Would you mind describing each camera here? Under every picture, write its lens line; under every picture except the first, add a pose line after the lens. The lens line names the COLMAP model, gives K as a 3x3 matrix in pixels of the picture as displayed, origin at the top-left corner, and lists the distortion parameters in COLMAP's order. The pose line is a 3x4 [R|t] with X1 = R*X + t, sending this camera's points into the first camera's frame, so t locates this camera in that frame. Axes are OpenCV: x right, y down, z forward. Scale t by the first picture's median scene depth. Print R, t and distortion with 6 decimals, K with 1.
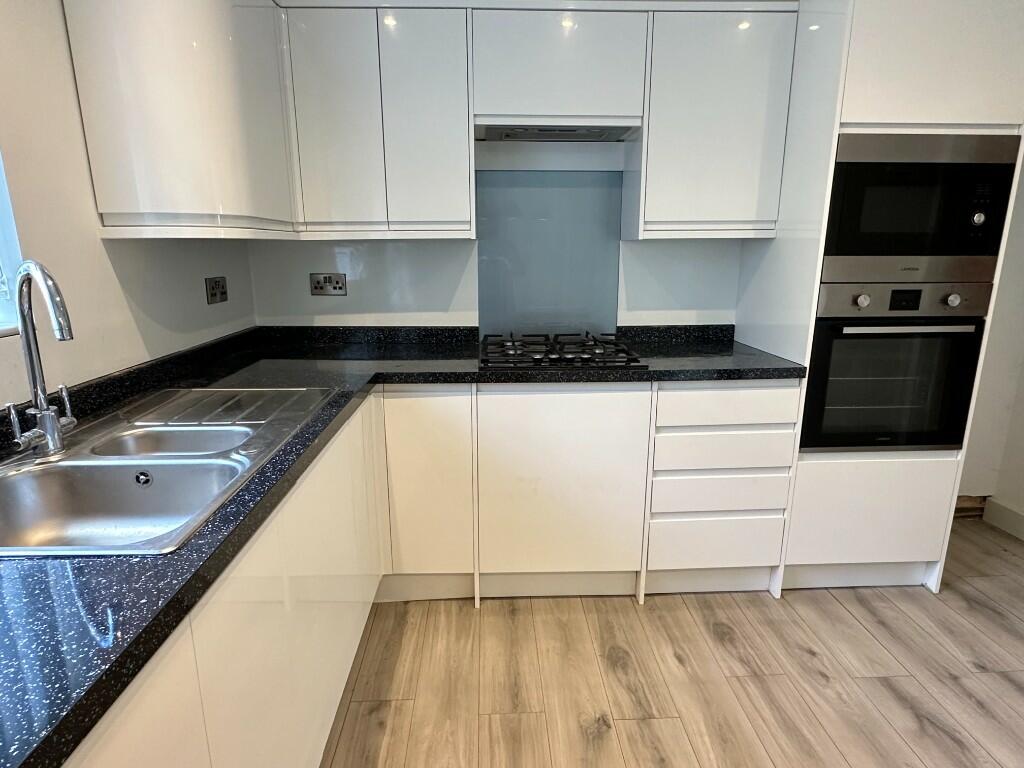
lens RADIAL K [[580.5, 0, 511.9], [0, 580.5, 392.0], [0, 0, 1]] dist [-0.004553, -0.000325]
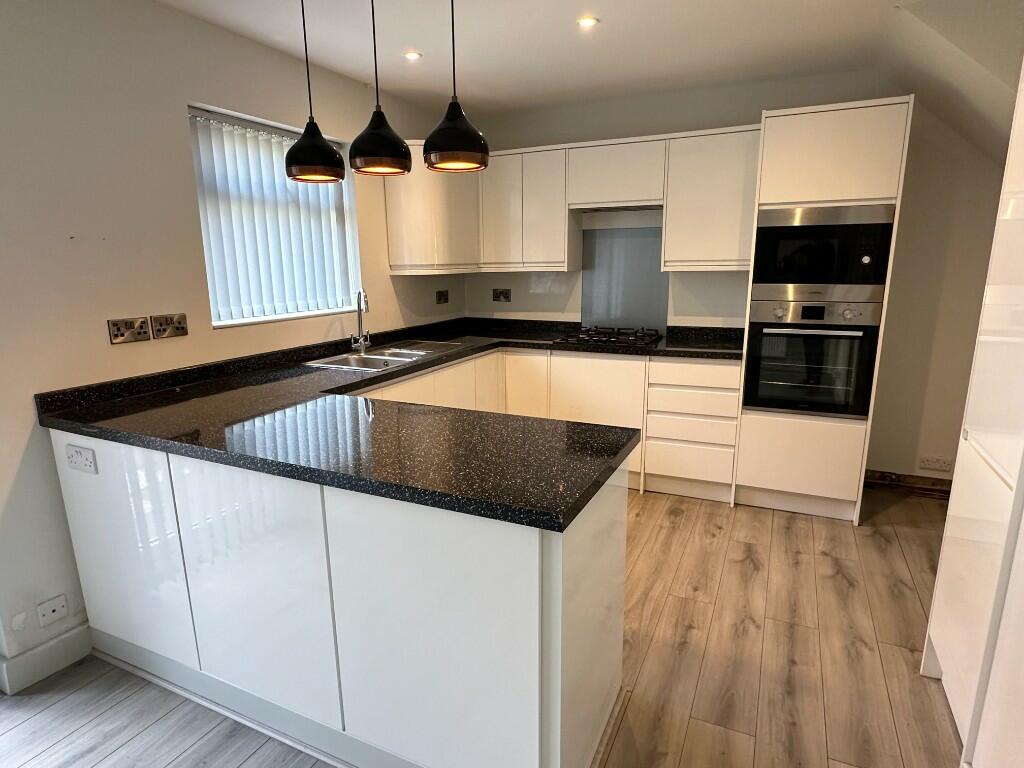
lens RADIAL K [[580.5, 0, 511.9], [0, 580.5, 392.0], [0, 0, 1]] dist [-0.004553, -0.000325]
pose [[0.887107, 0.094113, -0.451867, 0.657537], [-0.100704, 0.994871, 0.009507, 0.108734], [0.450444, 0.037071, 0.892035, -0.679399]]
